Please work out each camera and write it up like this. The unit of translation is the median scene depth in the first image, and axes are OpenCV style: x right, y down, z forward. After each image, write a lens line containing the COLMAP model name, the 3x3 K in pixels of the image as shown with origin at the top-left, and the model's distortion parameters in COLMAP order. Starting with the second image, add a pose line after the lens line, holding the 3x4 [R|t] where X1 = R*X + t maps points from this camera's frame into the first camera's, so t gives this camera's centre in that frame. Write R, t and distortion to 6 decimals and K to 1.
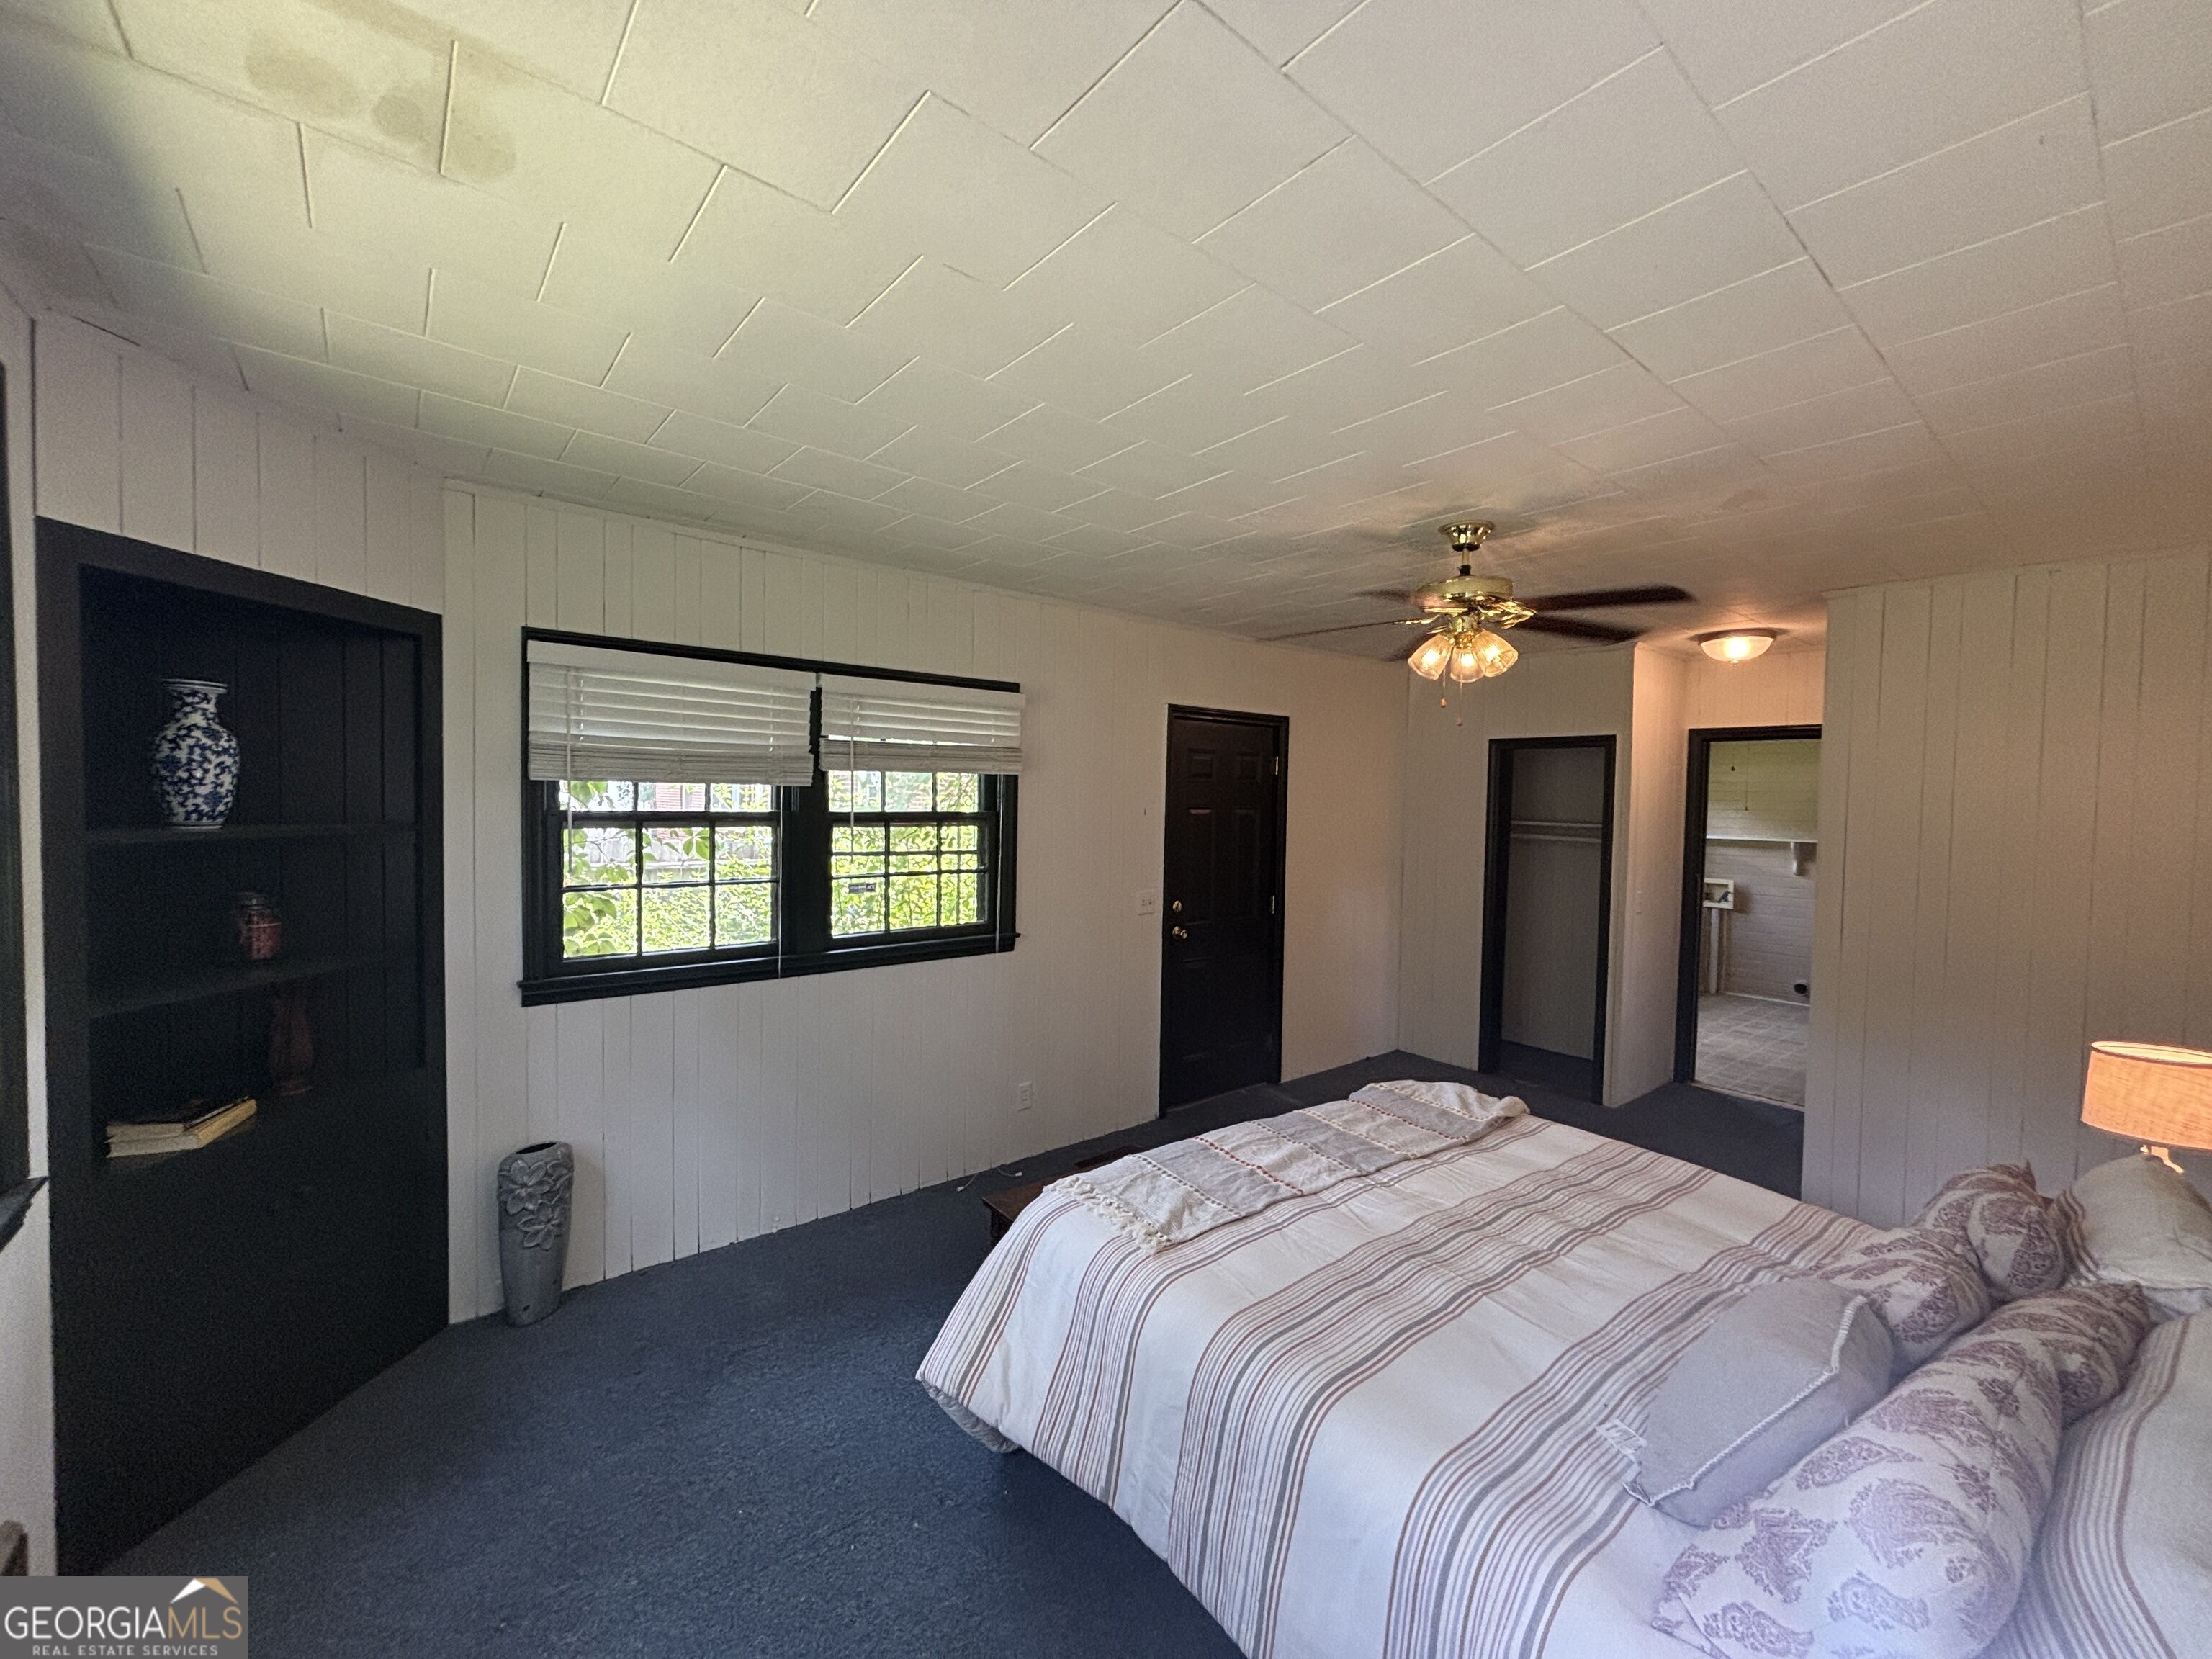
lens RADIAL K [[894.6, 0, 1110.0], [0, 894.6, 821.9], [0, 0, 1]] dist [0.001752, 0.001423]
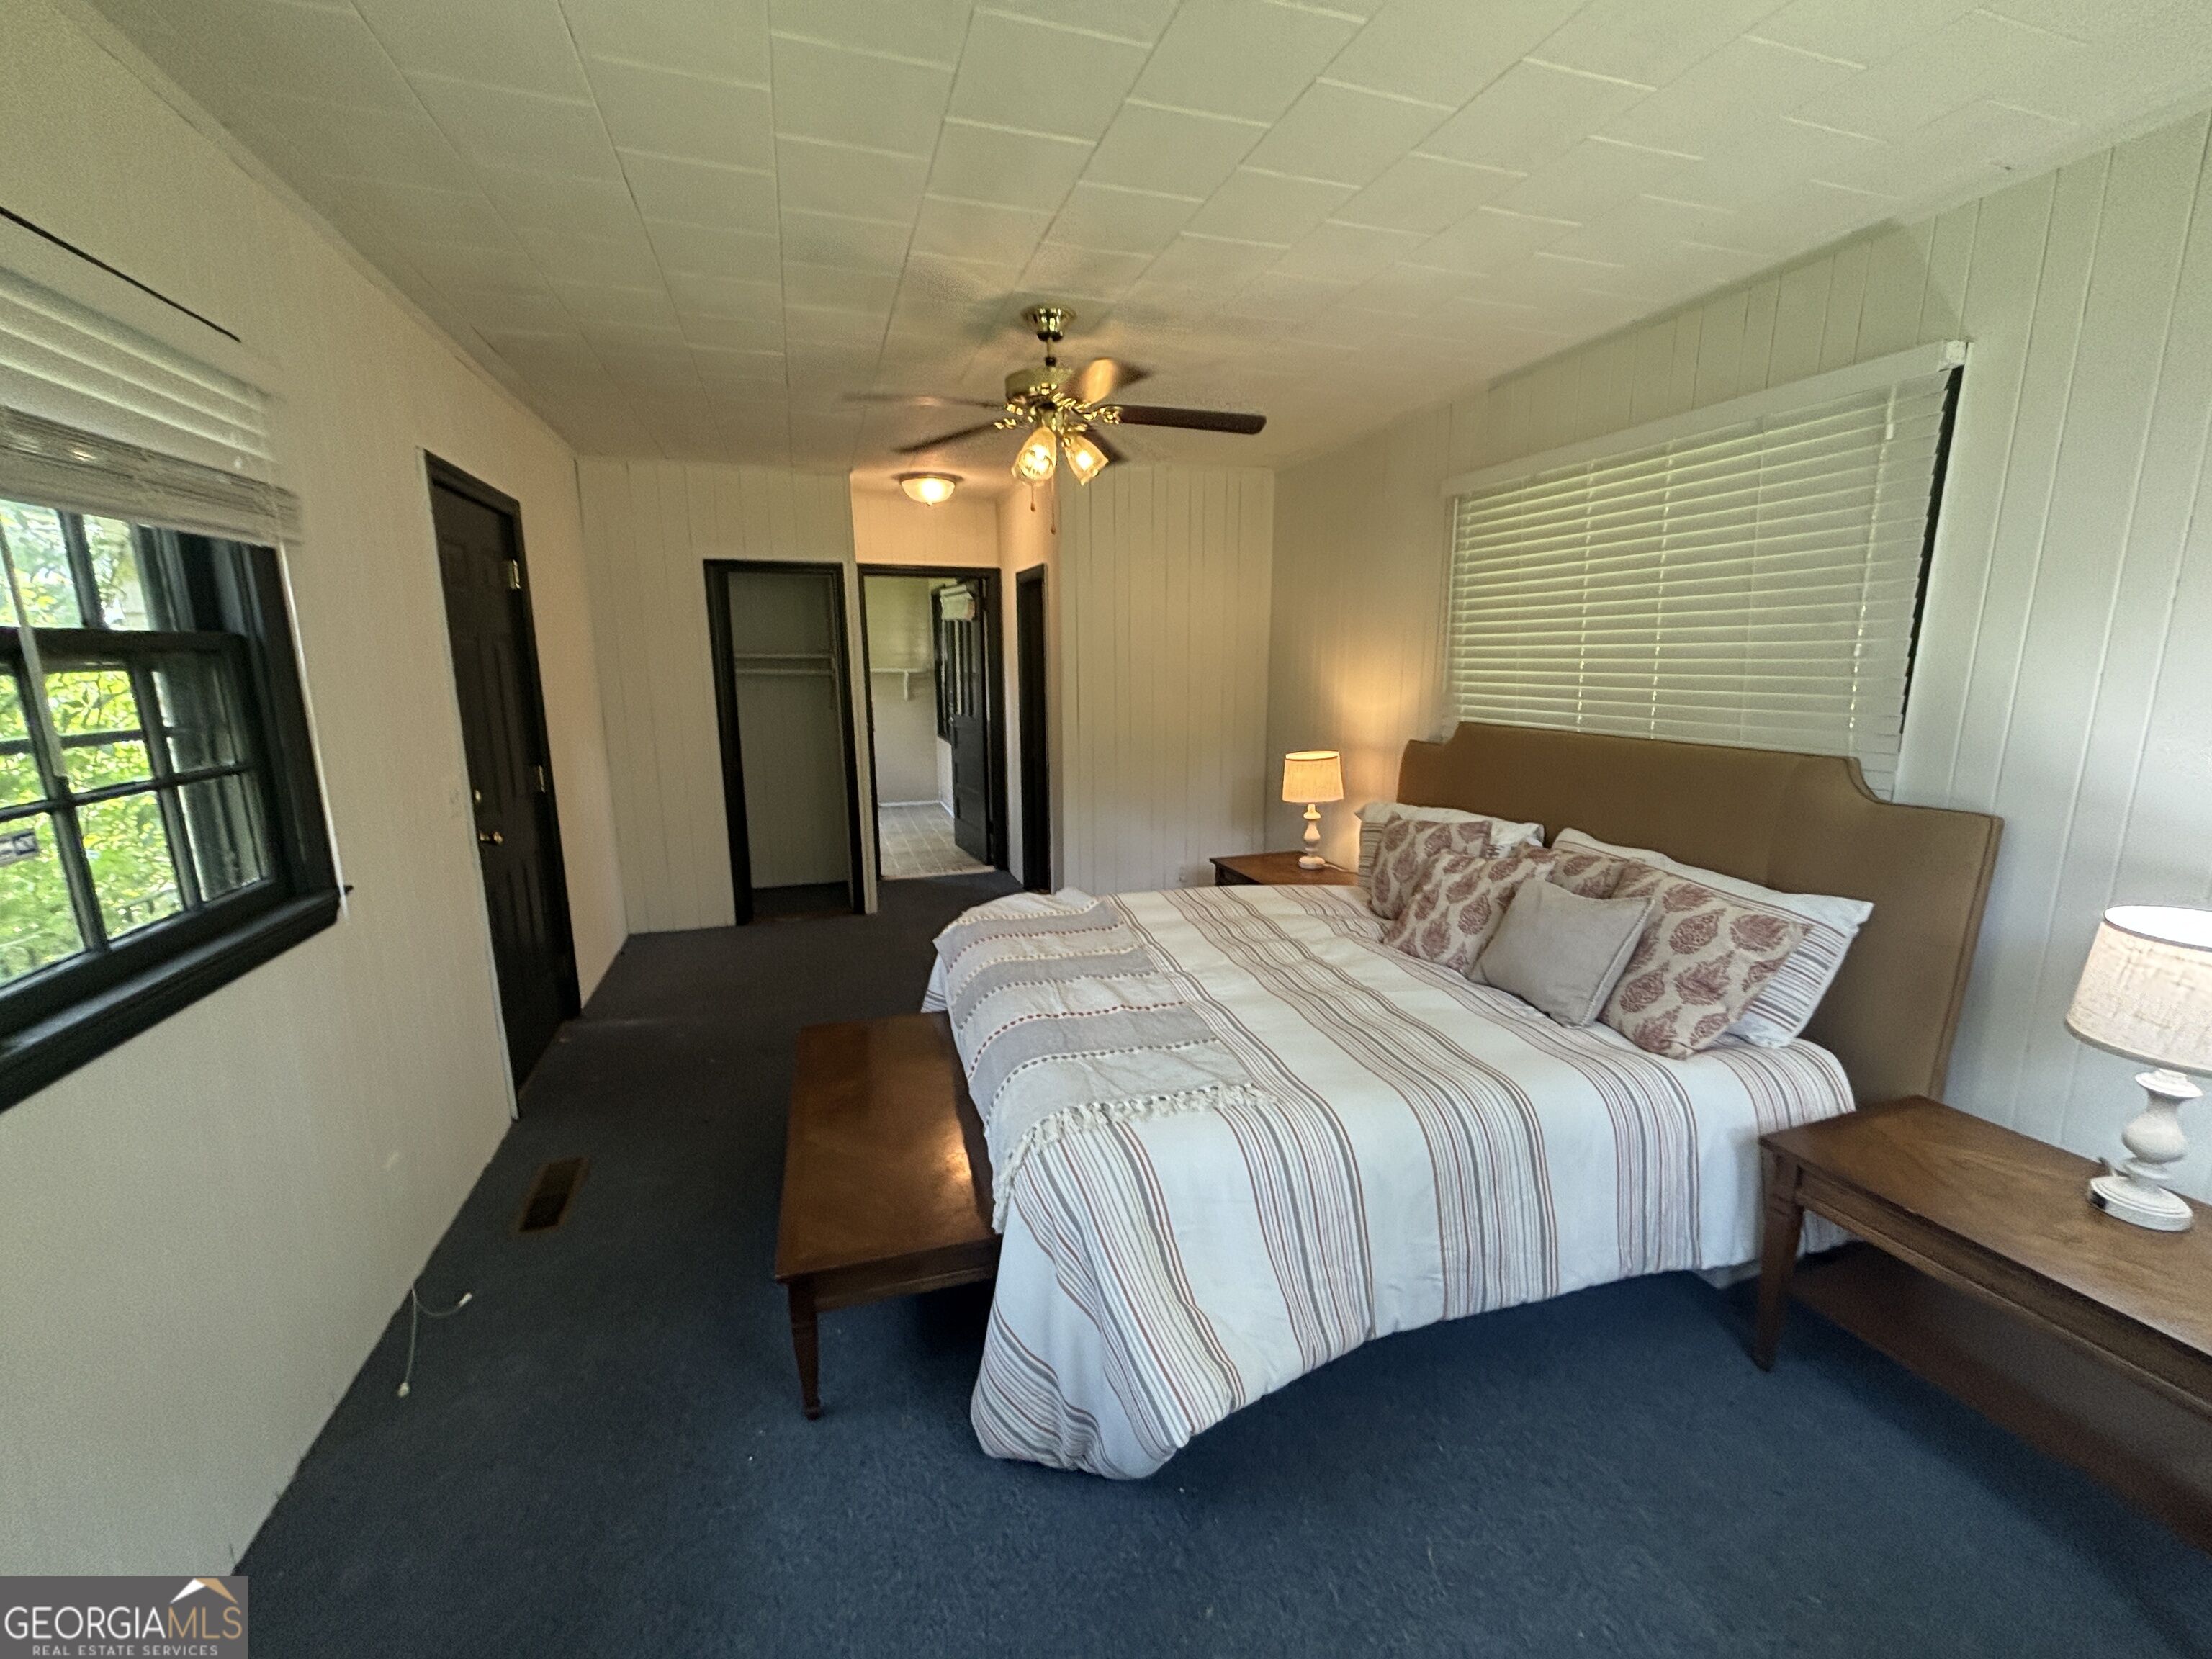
lens RADIAL K [[894.6, 0, 1089.4], [0, 894.6, 822.0], [0, 0, 1]] dist [0.001752, 0.001423]
pose [[0.381660, -0.195588, 0.903372, -0.551023], [0.048852, 0.980257, 0.191595, 0.019732], [-0.923011, -0.028993, 0.383680, 0.591186]]
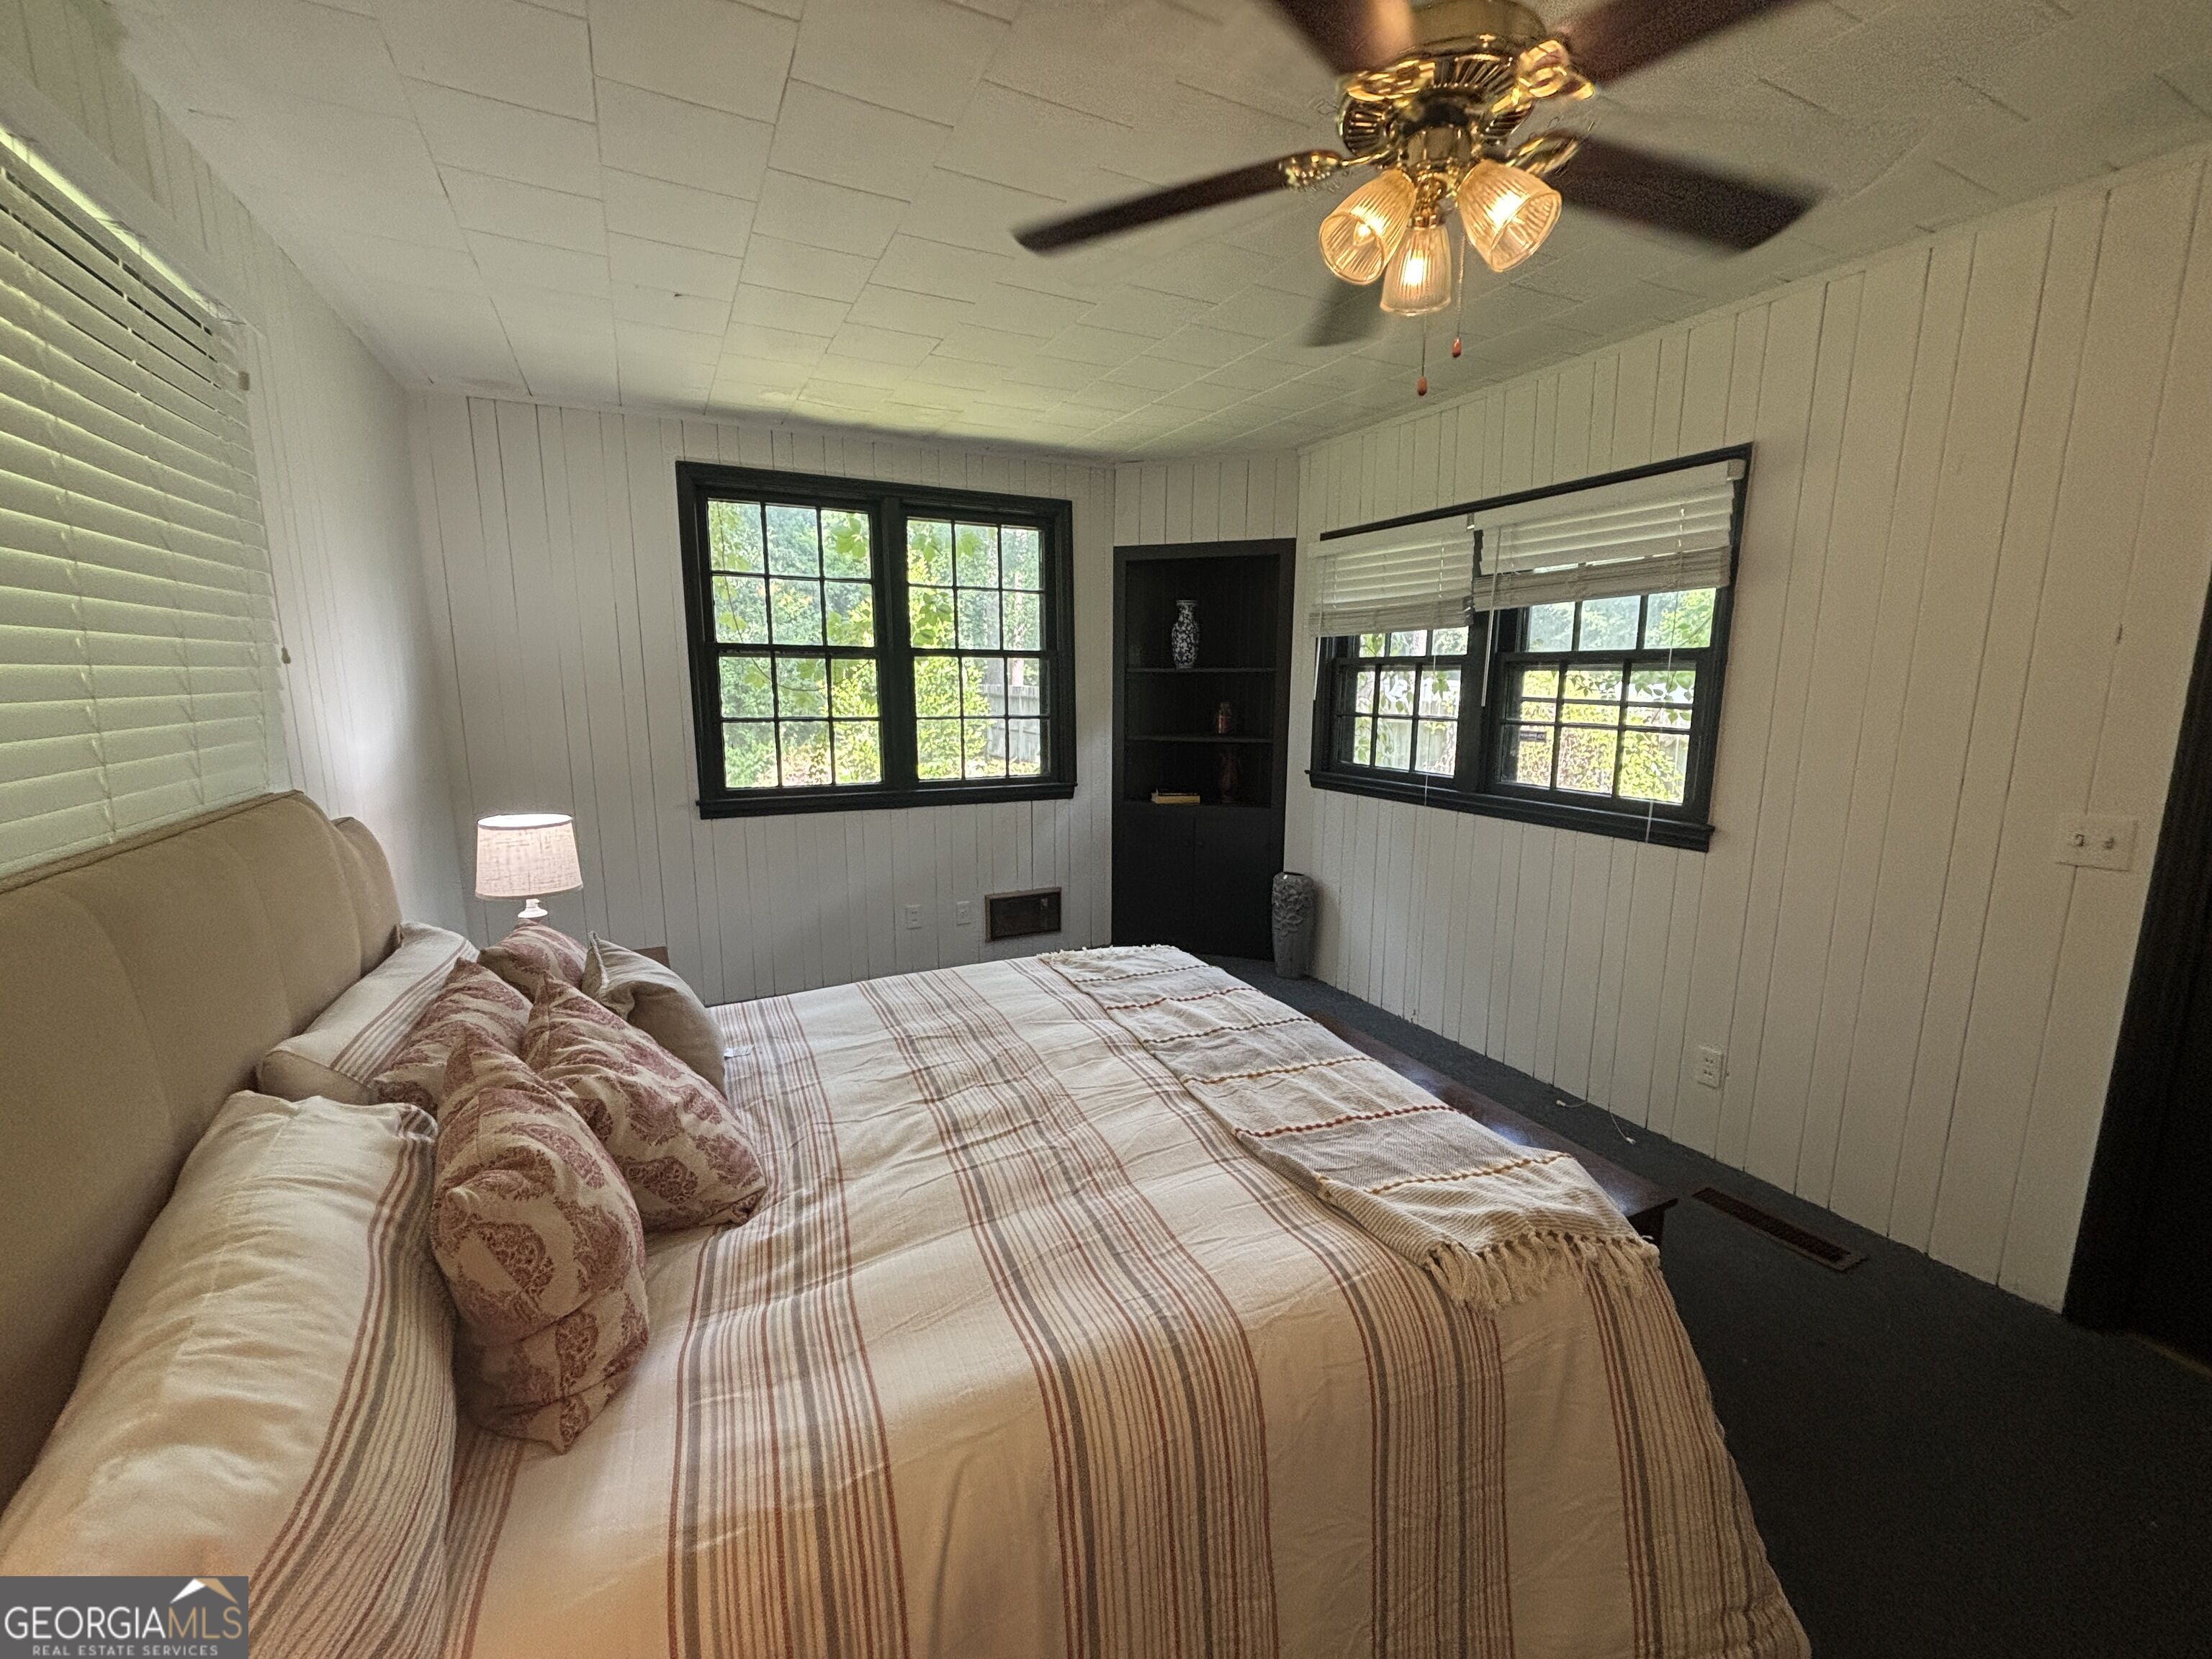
lens RADIAL K [[894.6, 0, 1095.3], [0, 894.6, 842.8], [0, 0, 1]] dist [0.001752, 0.001423]
pose [[-0.236129, 0.151382, -0.959857, 0.925633], [-0.038971, 0.985521, 0.165017, 0.058963], [0.970940, 0.076372, -0.226811, 0.976466]]
